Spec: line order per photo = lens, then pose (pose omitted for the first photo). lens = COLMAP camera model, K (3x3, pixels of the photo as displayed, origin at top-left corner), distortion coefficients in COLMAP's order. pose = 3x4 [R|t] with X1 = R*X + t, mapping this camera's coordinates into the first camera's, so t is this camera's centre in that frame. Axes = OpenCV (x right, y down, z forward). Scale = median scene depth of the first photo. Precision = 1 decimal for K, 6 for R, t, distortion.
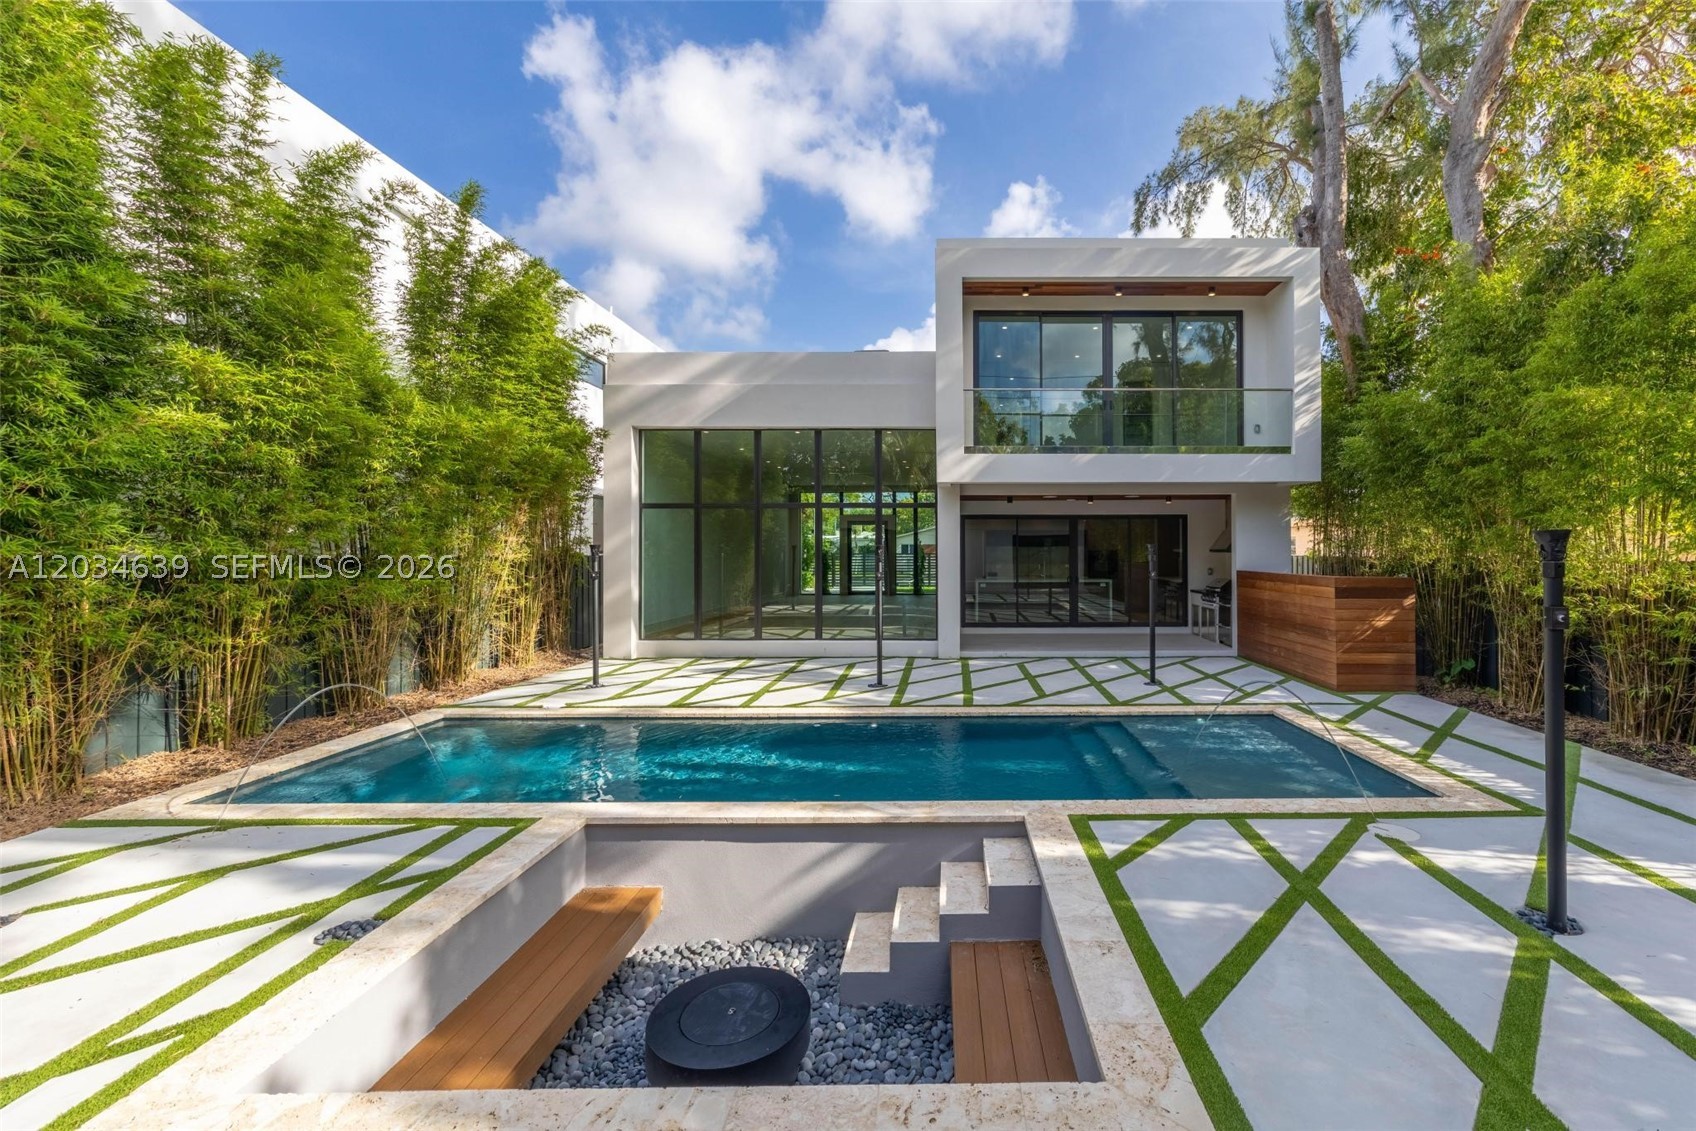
lens RADIAL K [[719.3, 0, 942.3], [0, 719.3, 546.3], [0, 0, 1]] dist [-0.002816, -0.000050]
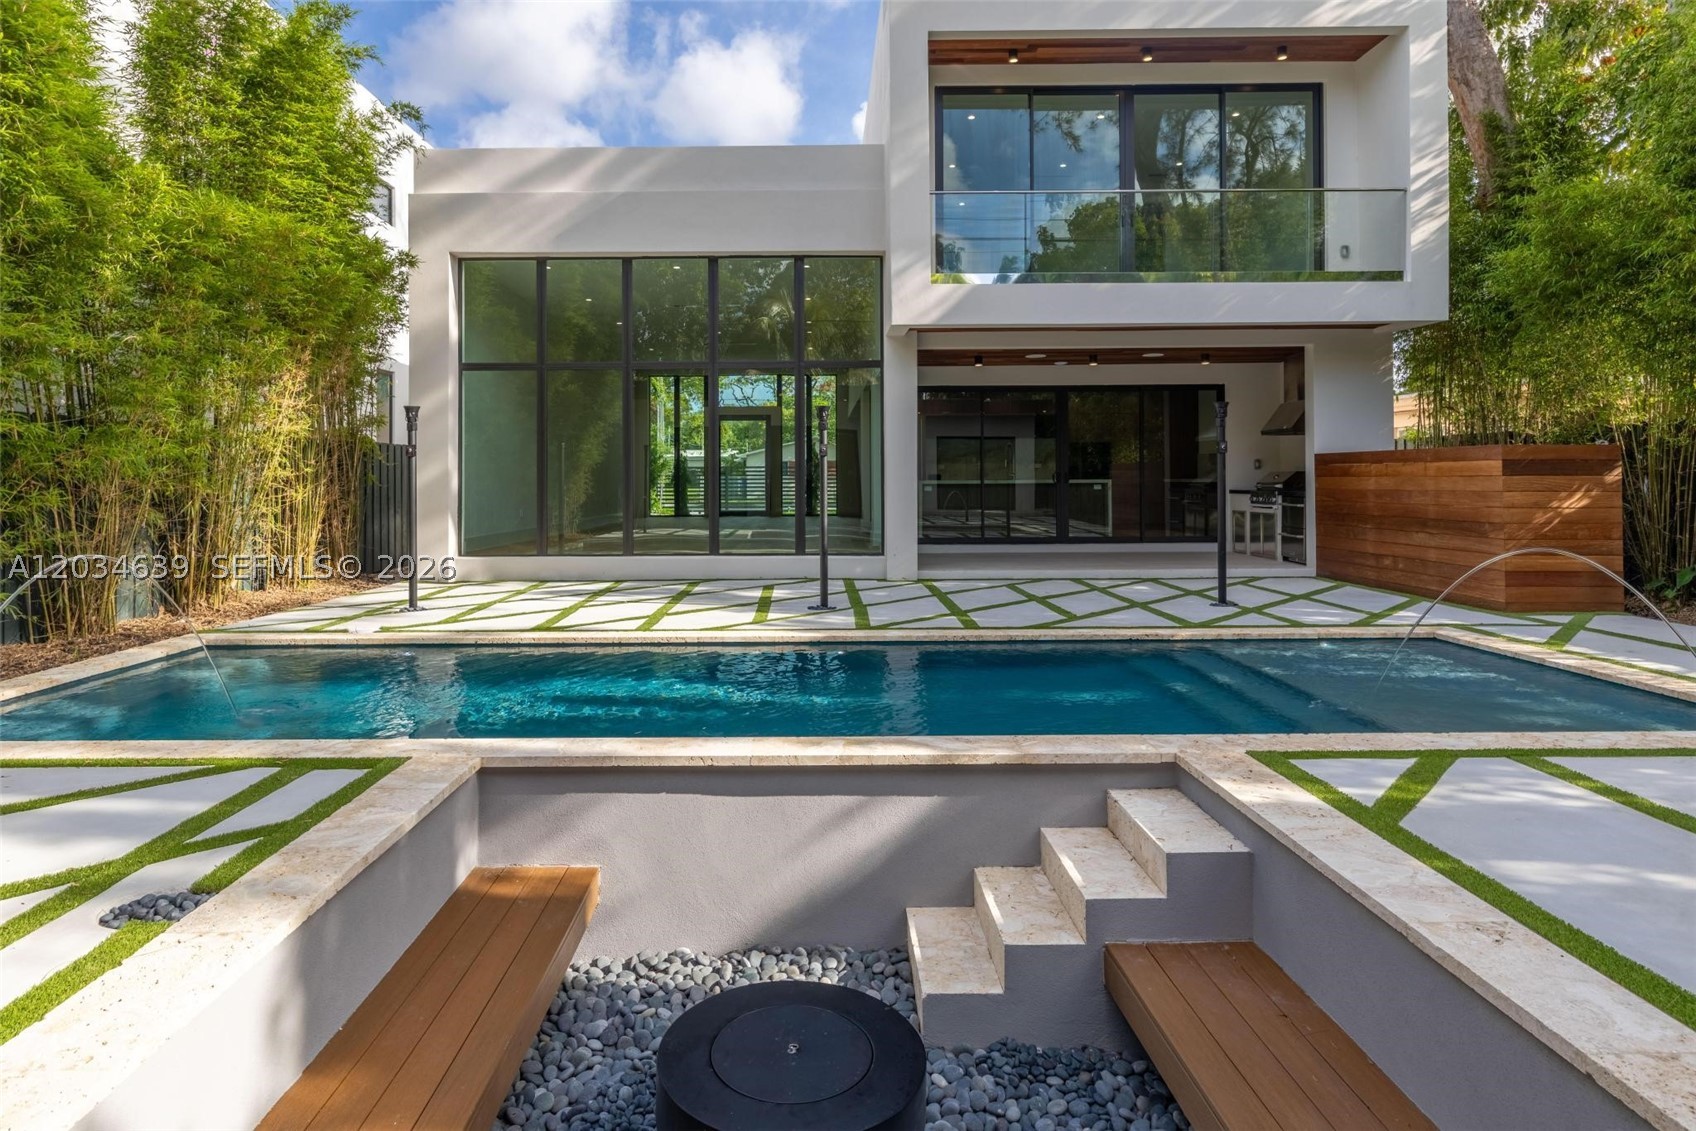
lens RADIAL K [[957.5, 0, 798.6], [0, 957.5, 479.1], [0, 0, 1]] dist [0.003862, -0.001329]
pose [[0.999982, -0.001085, -0.005960, -0.106893], [0.001111, 0.999990, 0.004427, 0.065810], [0.005956, -0.004433, 0.999972, 0.080401]]
